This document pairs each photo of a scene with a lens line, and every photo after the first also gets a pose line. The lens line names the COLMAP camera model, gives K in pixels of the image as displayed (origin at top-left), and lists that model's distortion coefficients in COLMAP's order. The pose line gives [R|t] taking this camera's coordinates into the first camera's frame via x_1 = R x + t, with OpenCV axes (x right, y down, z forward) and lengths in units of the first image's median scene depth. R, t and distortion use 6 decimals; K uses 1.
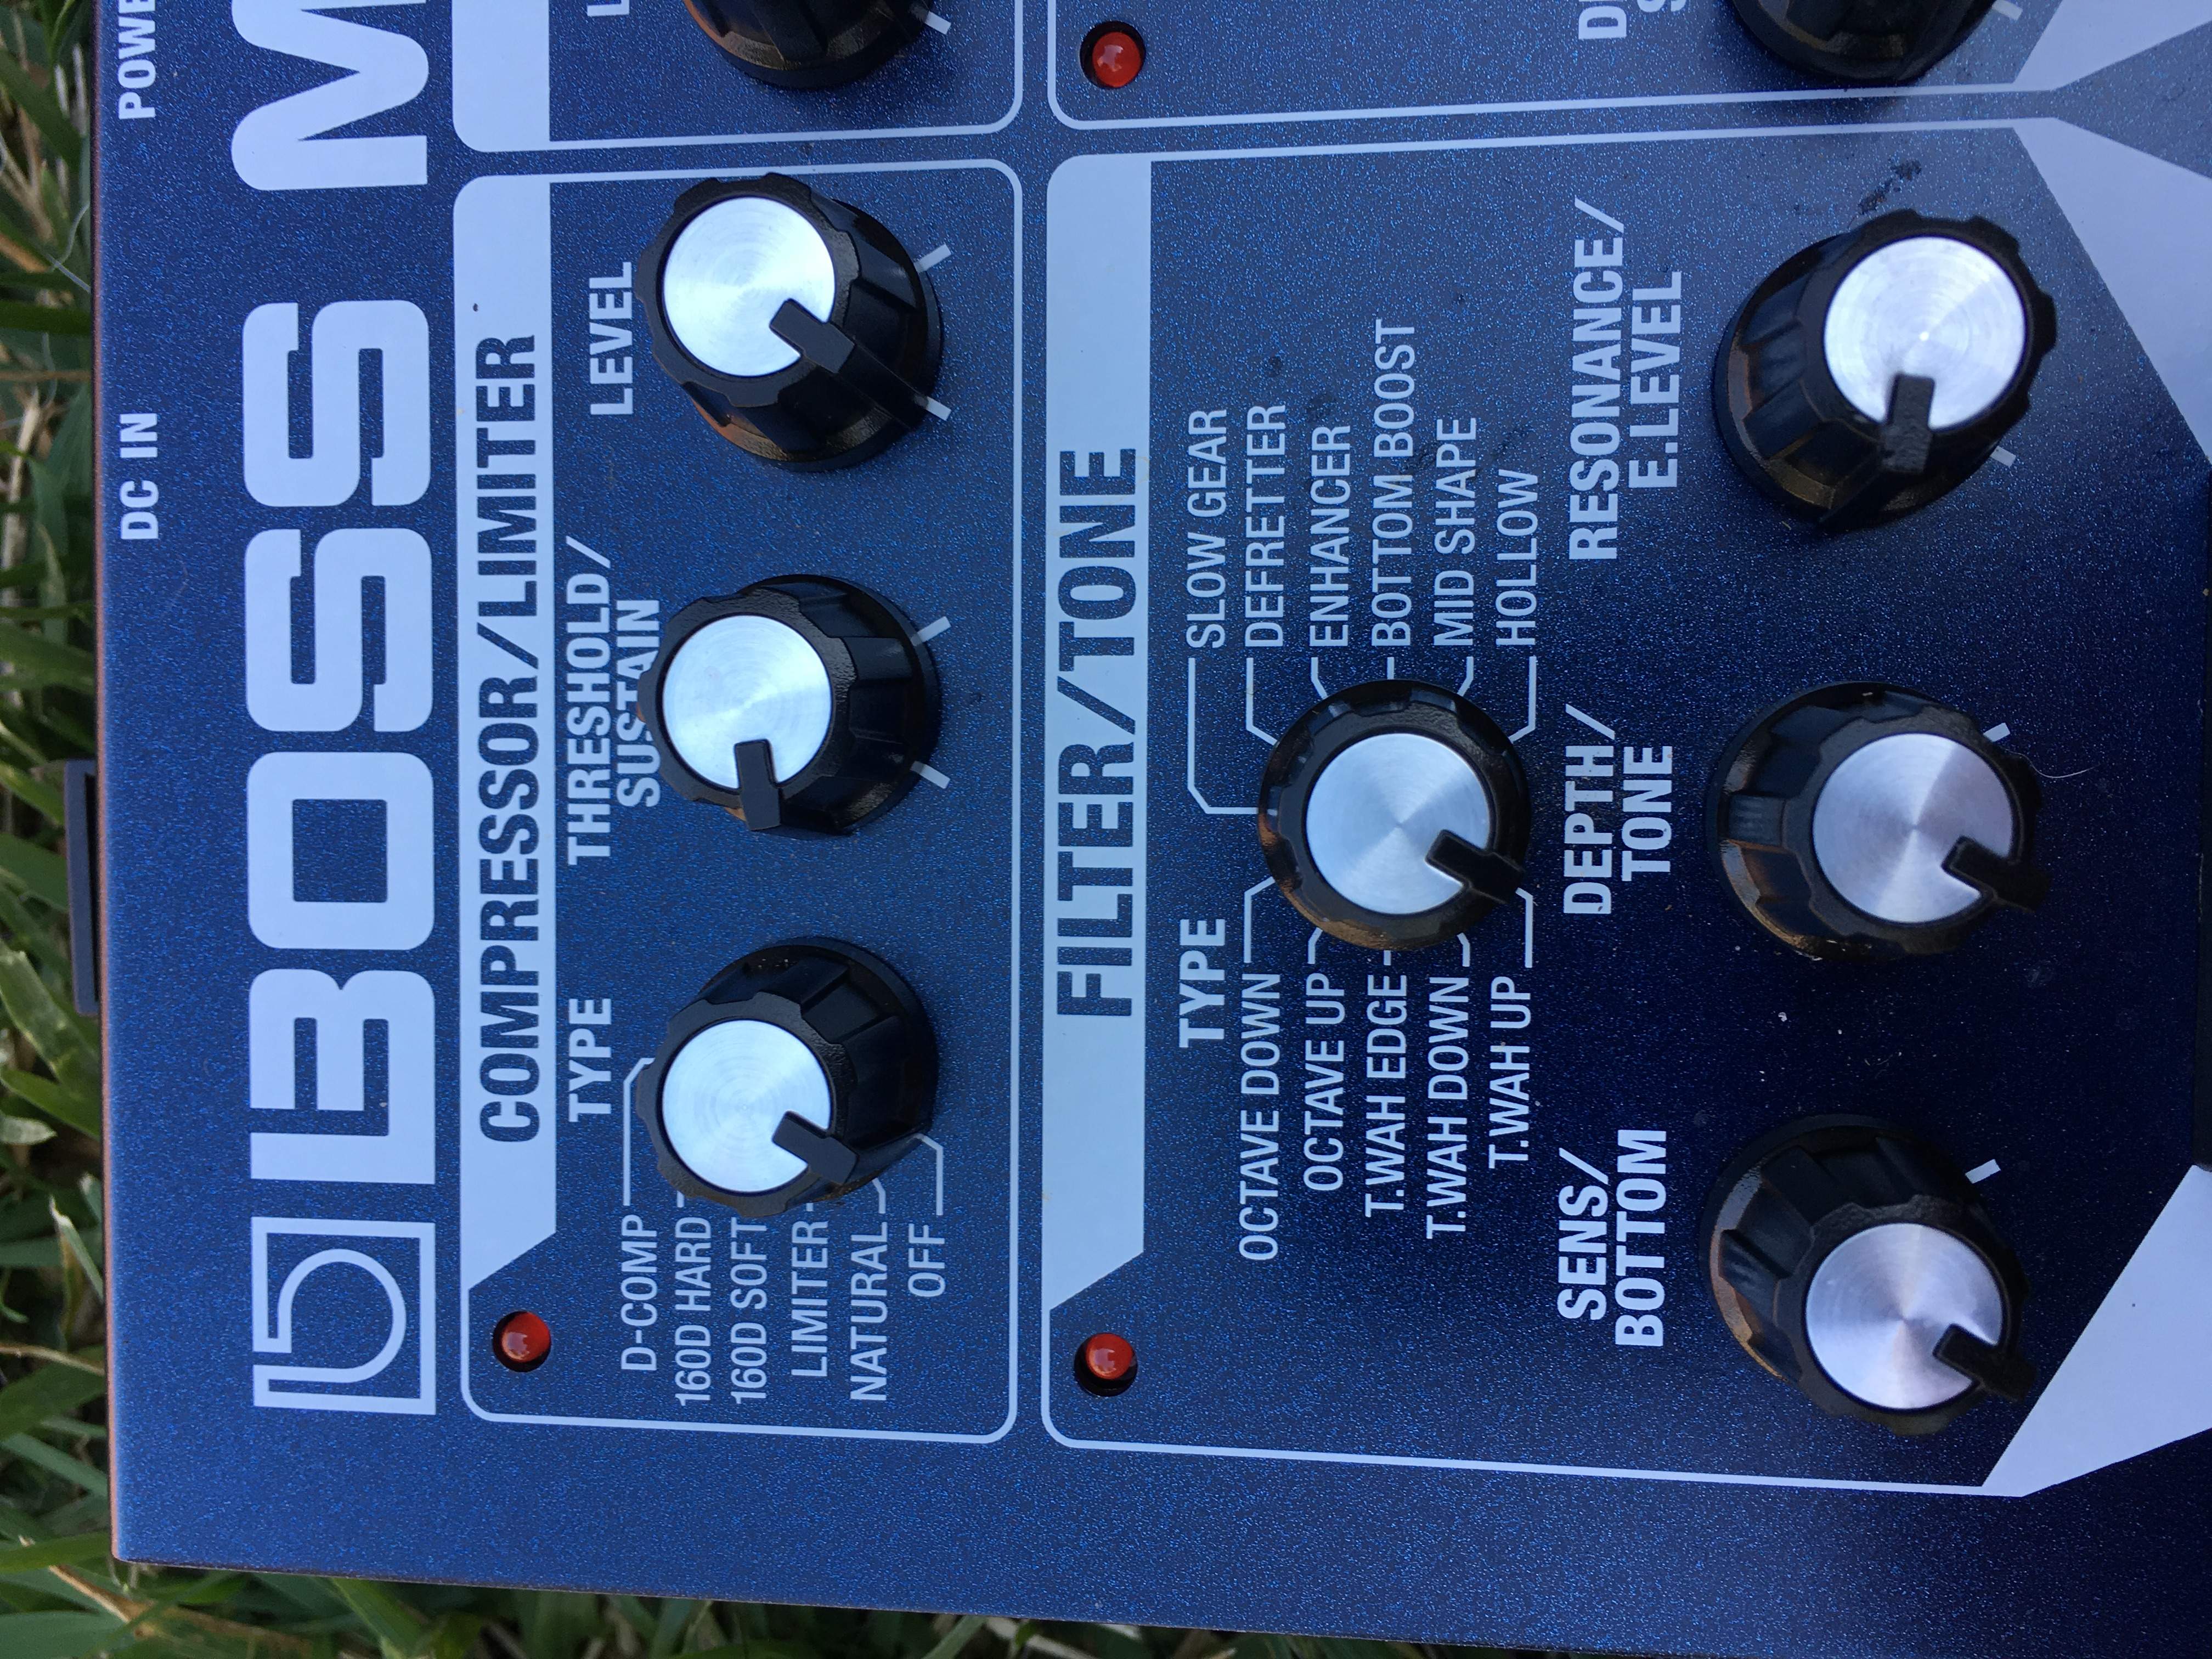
lens RADIAL K [[2136.5, 0, 1075.0], [0, 2136.5, 866.1], [0, 0, 1]] dist [0.017379, 0.000000]
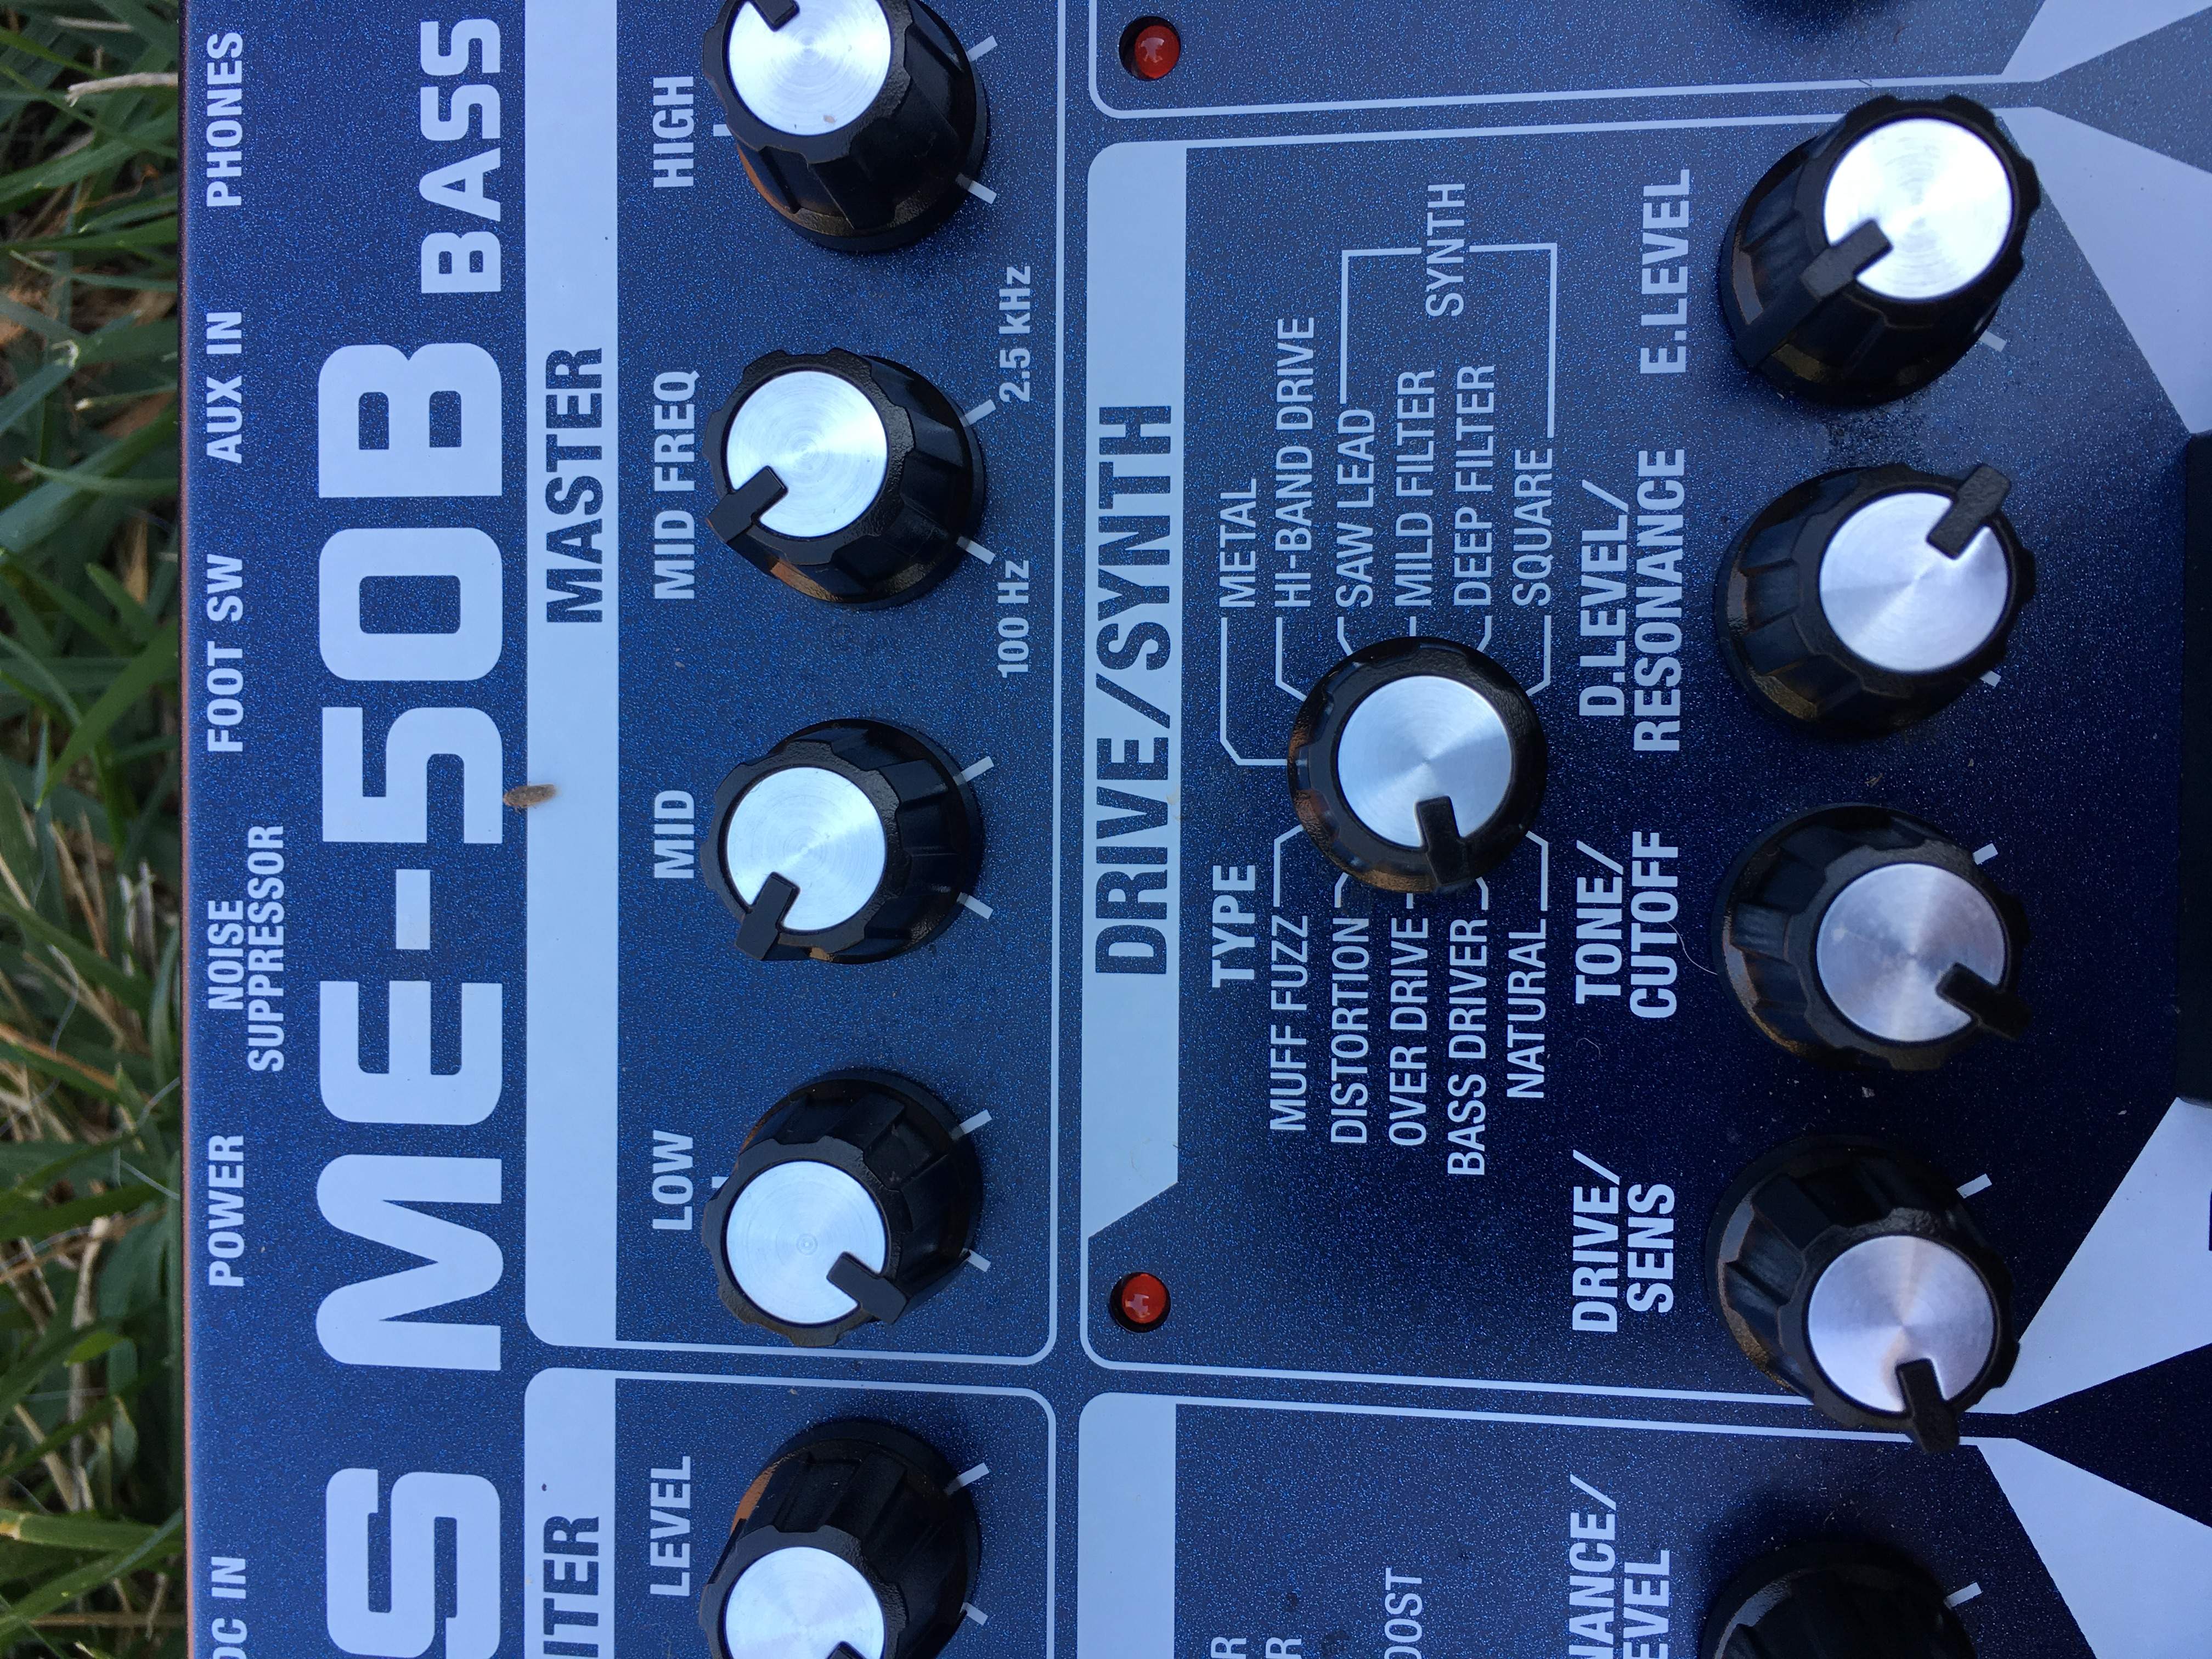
lens RADIAL K [[2029.4, 0, 1117.2], [0, 2029.4, 830.3], [0, 0, 1]] dist [0.072036, -0.150053]
pose [[0.999993, 0.002564, 0.002711, 0.002582], [-0.002519, 0.999864, -0.016302, -0.588016], [-0.002752, 0.016295, 0.999863, -0.027205]]
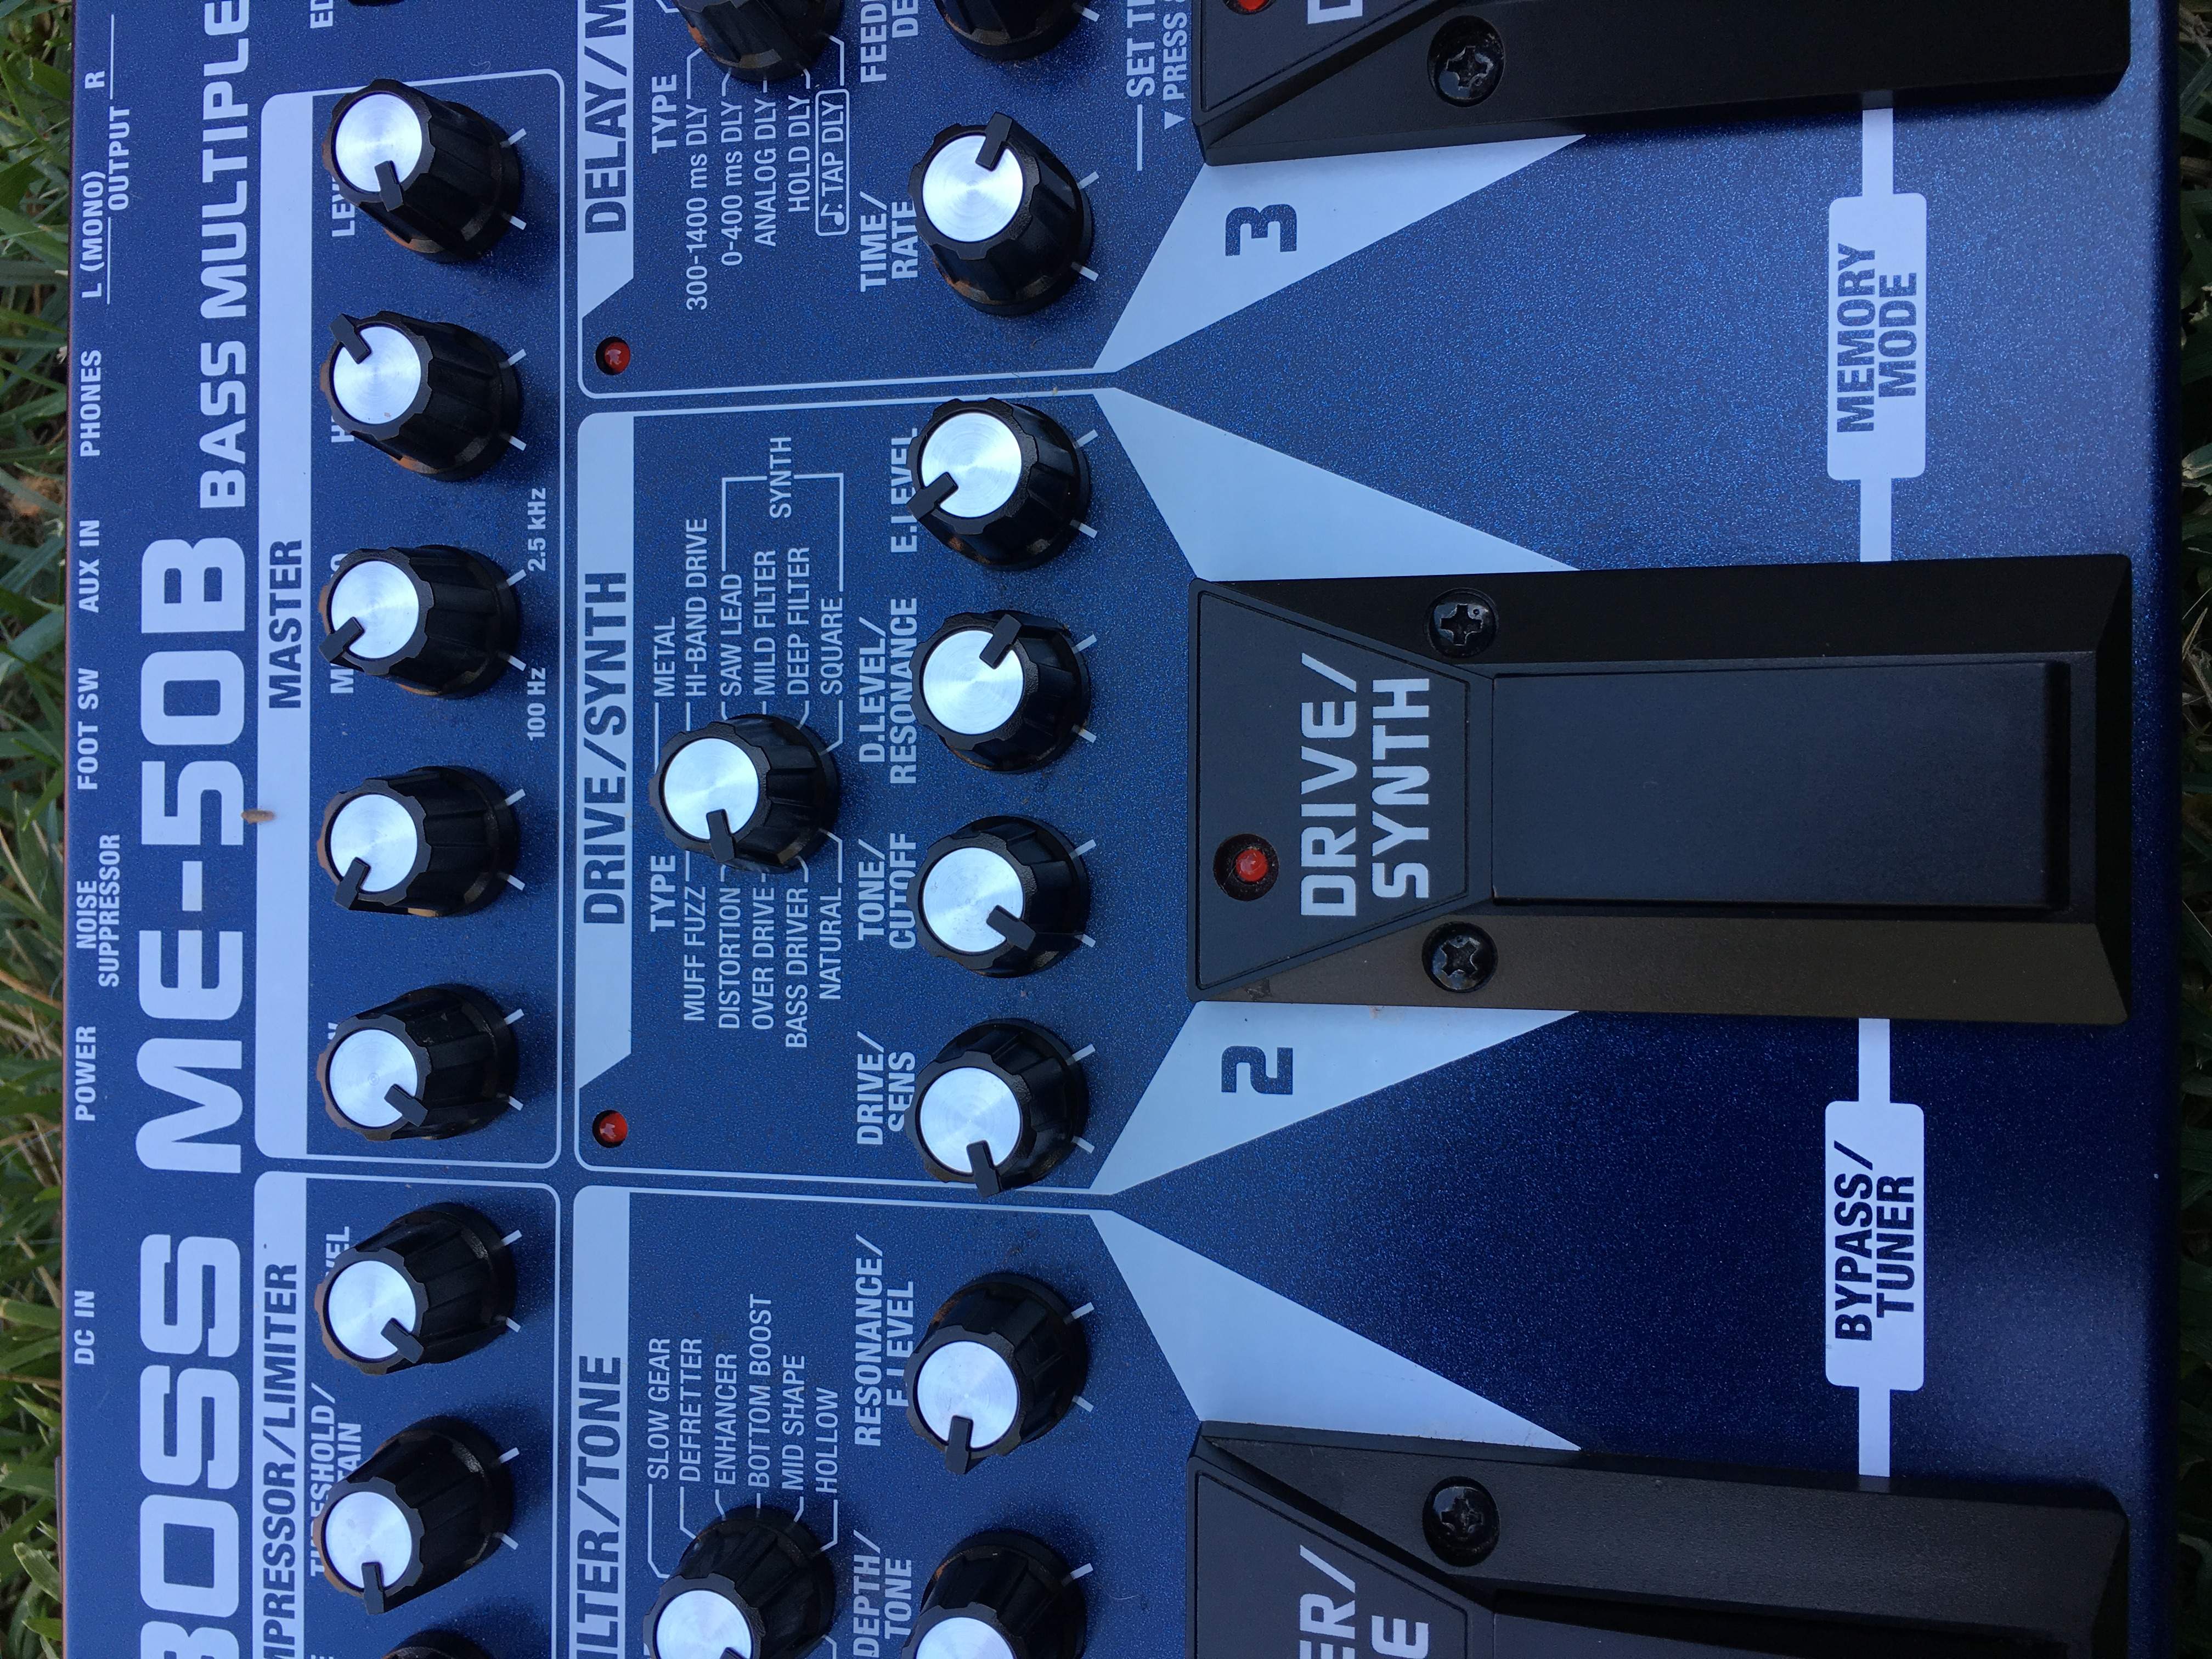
lens RADIAL K [[2029.4, 0, 1107.8], [0, 2029.4, 819.6], [0, 0, 1]] dist [0.072036, -0.150053]
pose [[0.995069, -0.000780, -0.099184, 0.569234], [-0.003804, 0.998933, -0.046023, -0.543356], [0.099114, 0.046173, 0.994004, -0.593145]]
